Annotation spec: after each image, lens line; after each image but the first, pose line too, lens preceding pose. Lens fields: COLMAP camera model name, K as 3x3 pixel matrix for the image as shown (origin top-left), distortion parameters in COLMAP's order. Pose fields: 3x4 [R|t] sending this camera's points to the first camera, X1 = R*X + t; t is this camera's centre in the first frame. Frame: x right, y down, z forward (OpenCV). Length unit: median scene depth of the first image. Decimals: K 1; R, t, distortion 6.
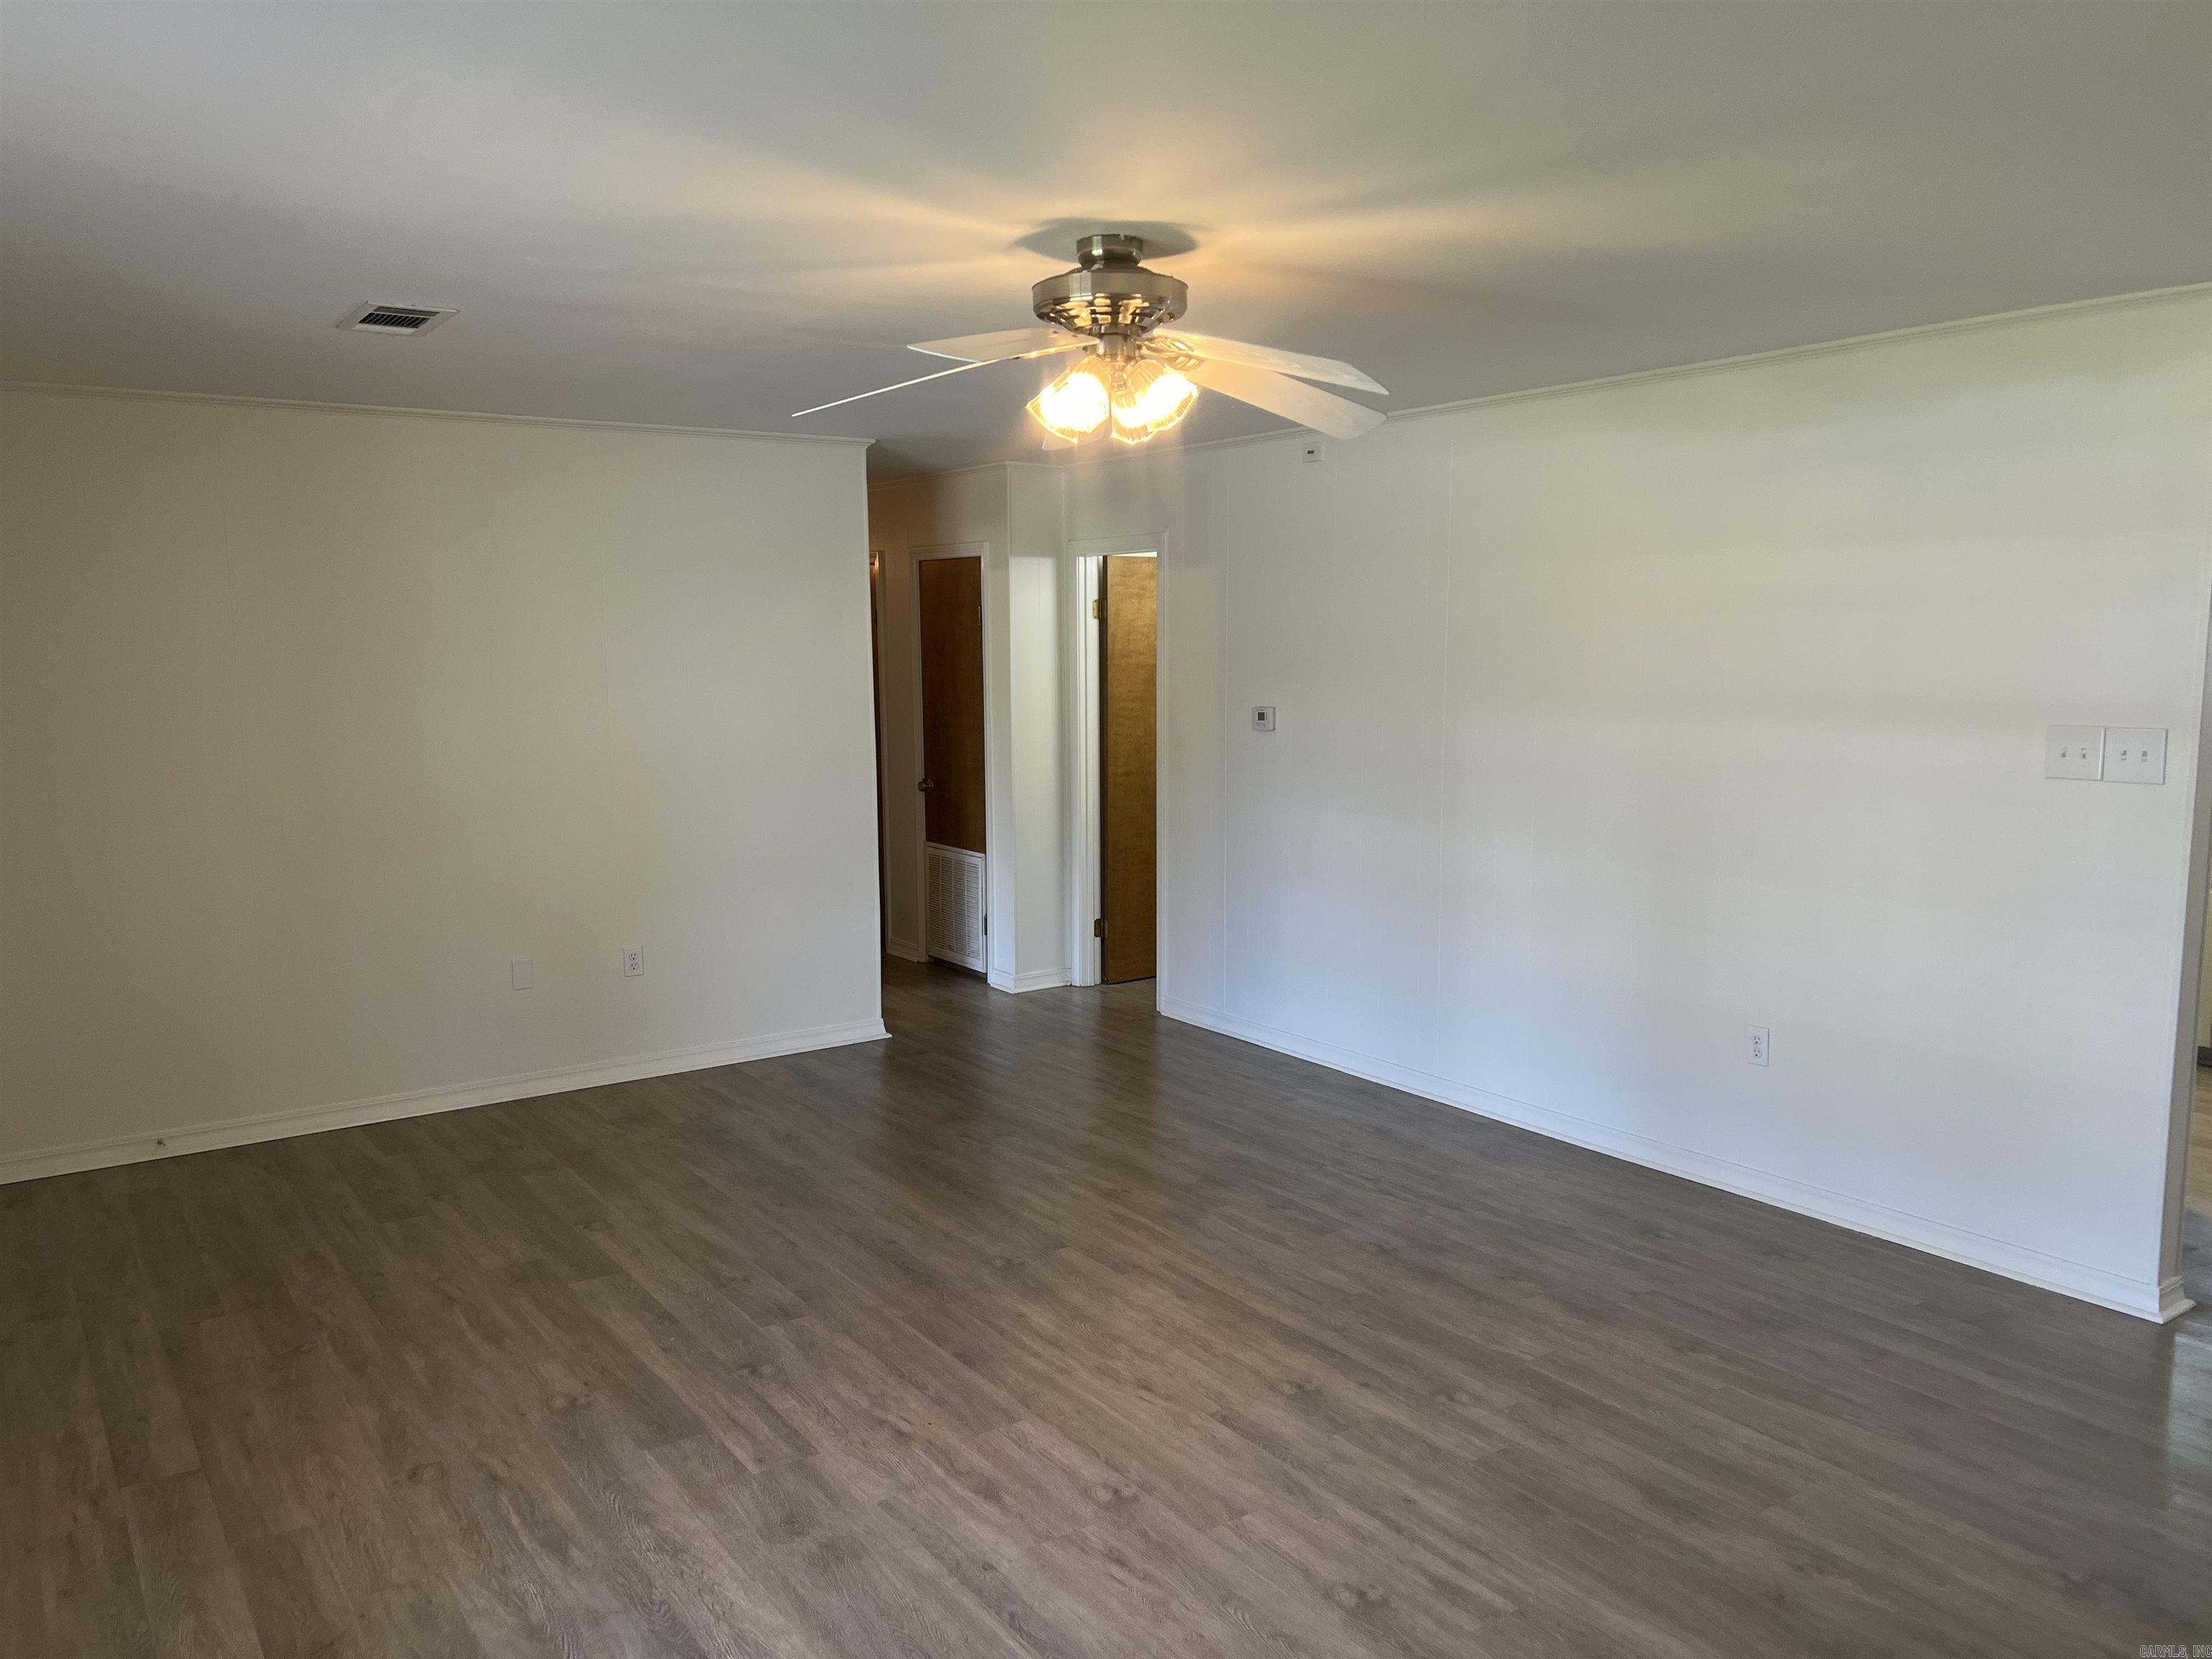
lens RADIAL K [[1663.5, 0, 1111.1], [0, 1663.5, 894.2], [0, 0, 1]] dist [0.037200, -0.038231]
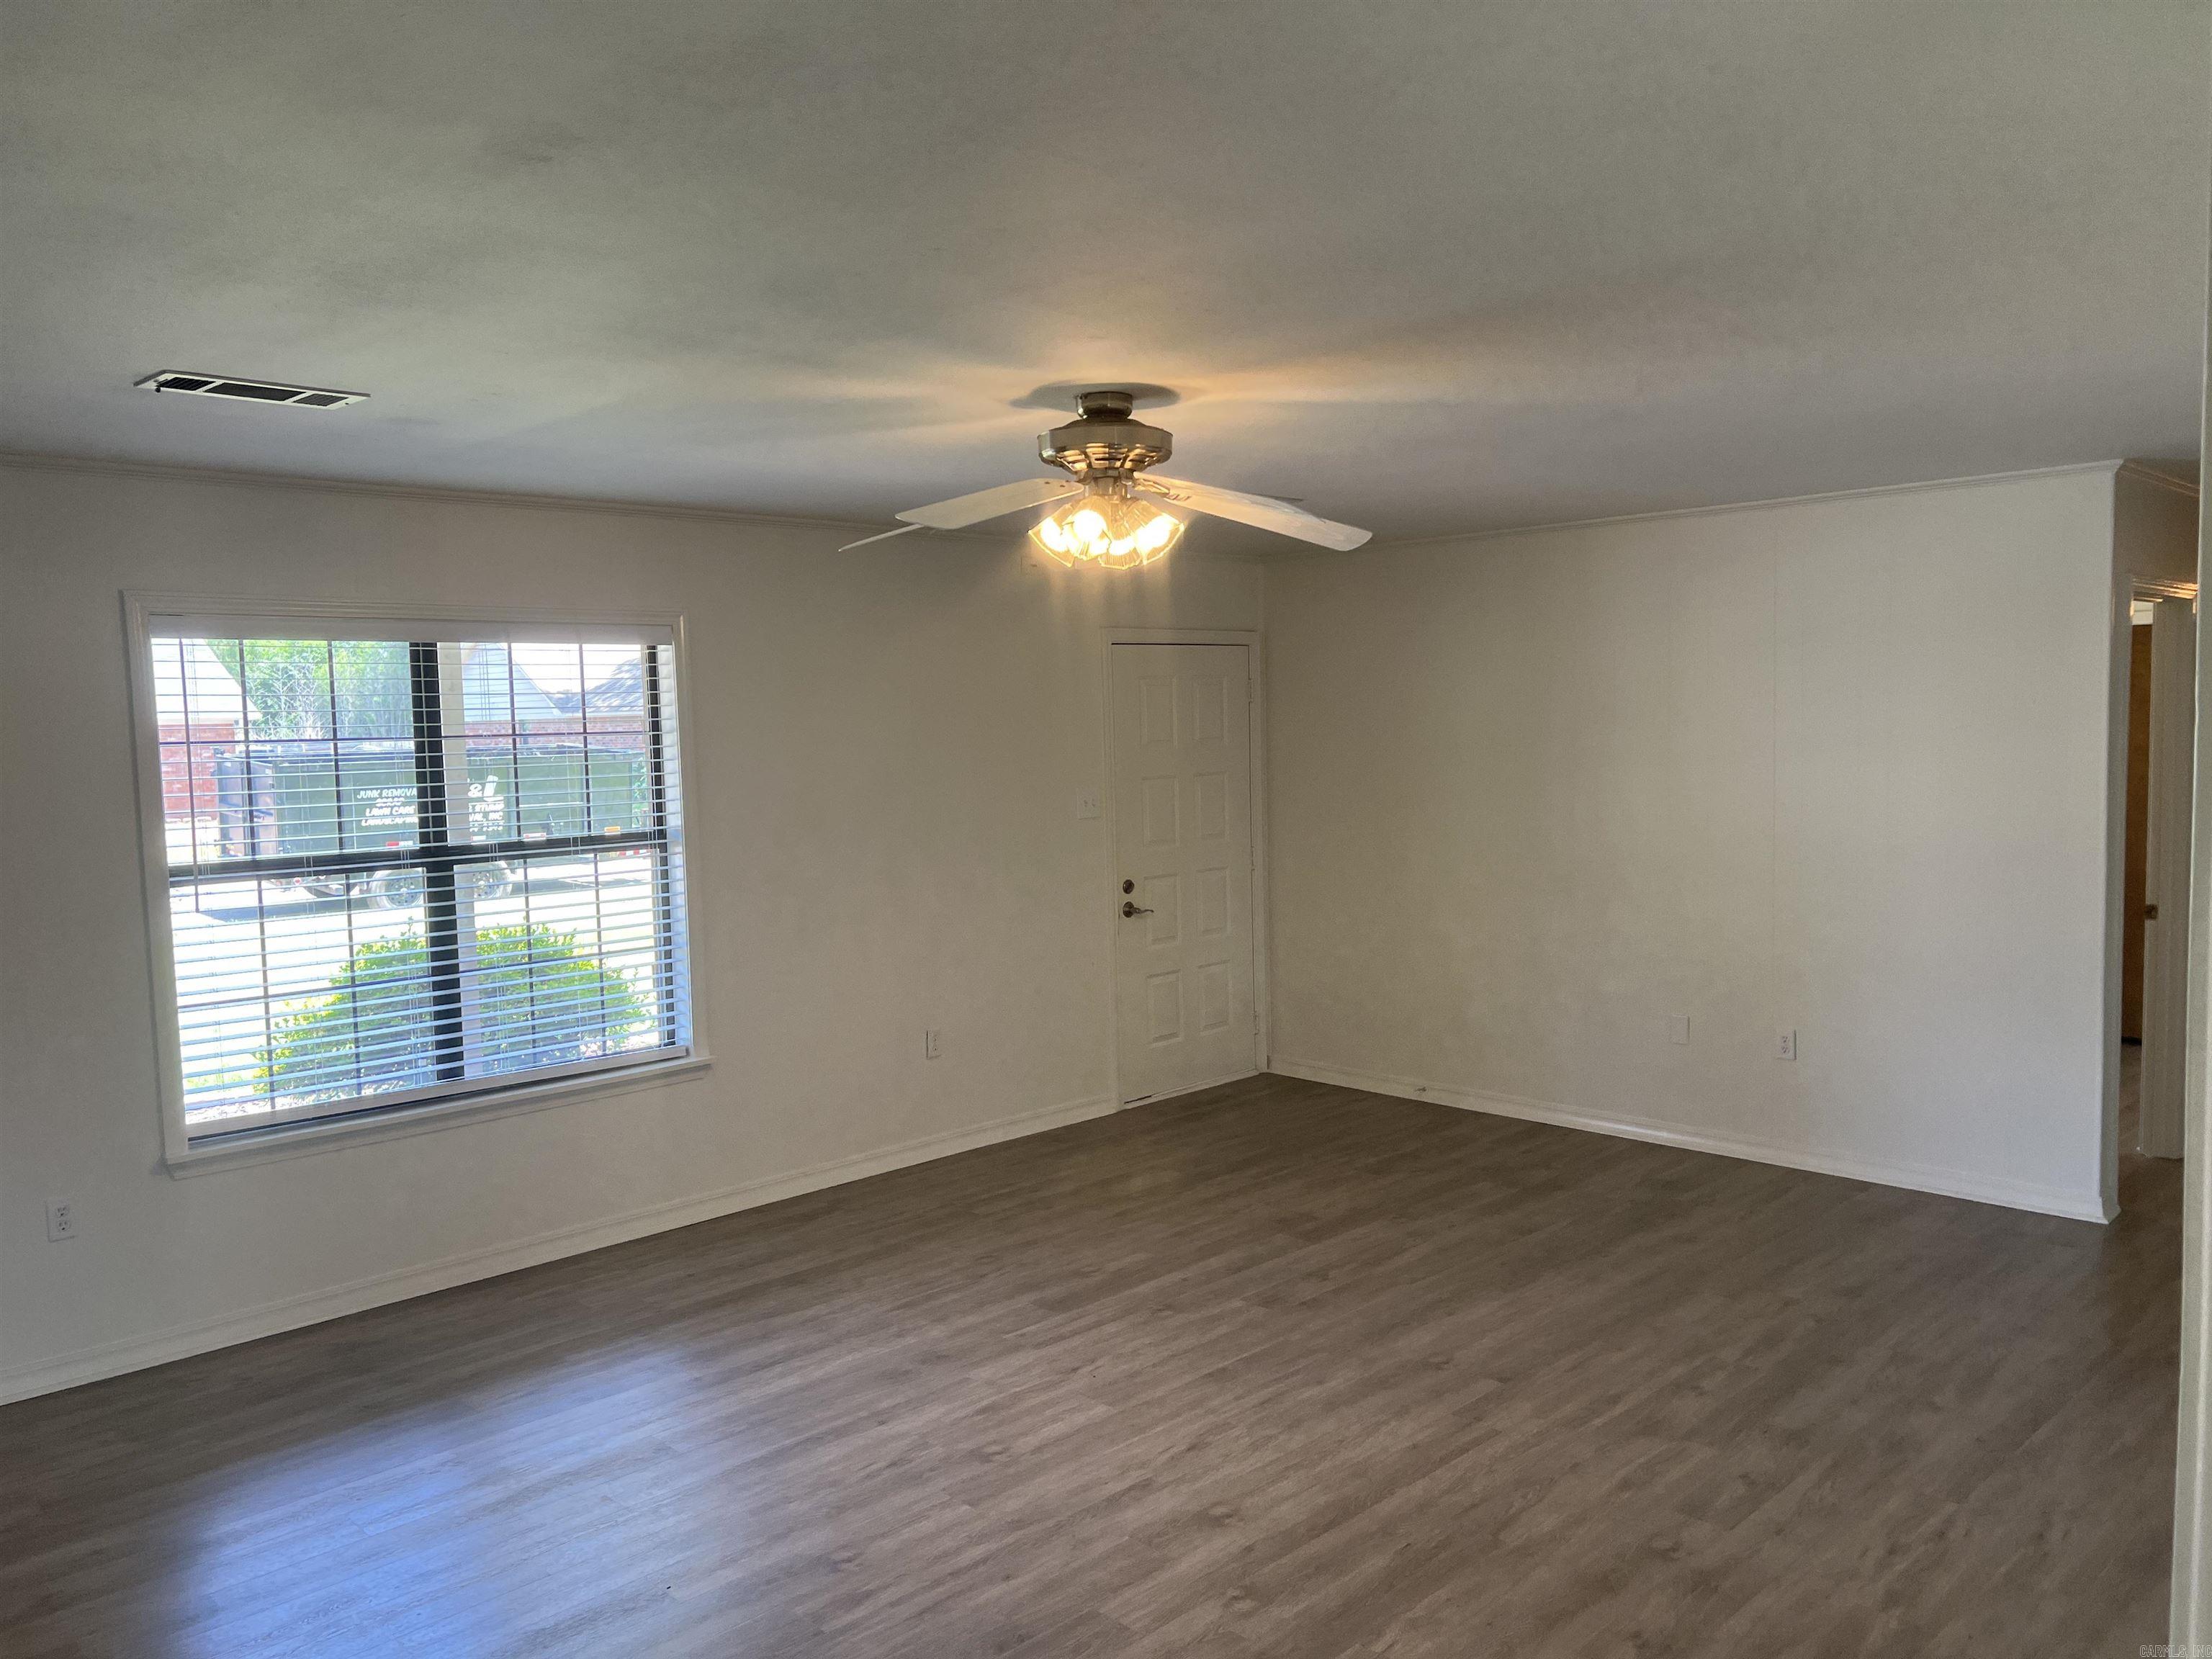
lens RADIAL K [[1663.5, 0, 1095.5], [0, 1663.5, 833.4], [0, 0, 1]] dist [0.037200, -0.038231]
pose [[0.182411, 0.081871, -0.979808, 0.974722], [-0.142528, 0.988203, 0.056038, -0.130955], [0.972837, 0.129428, 0.191928, 0.668023]]
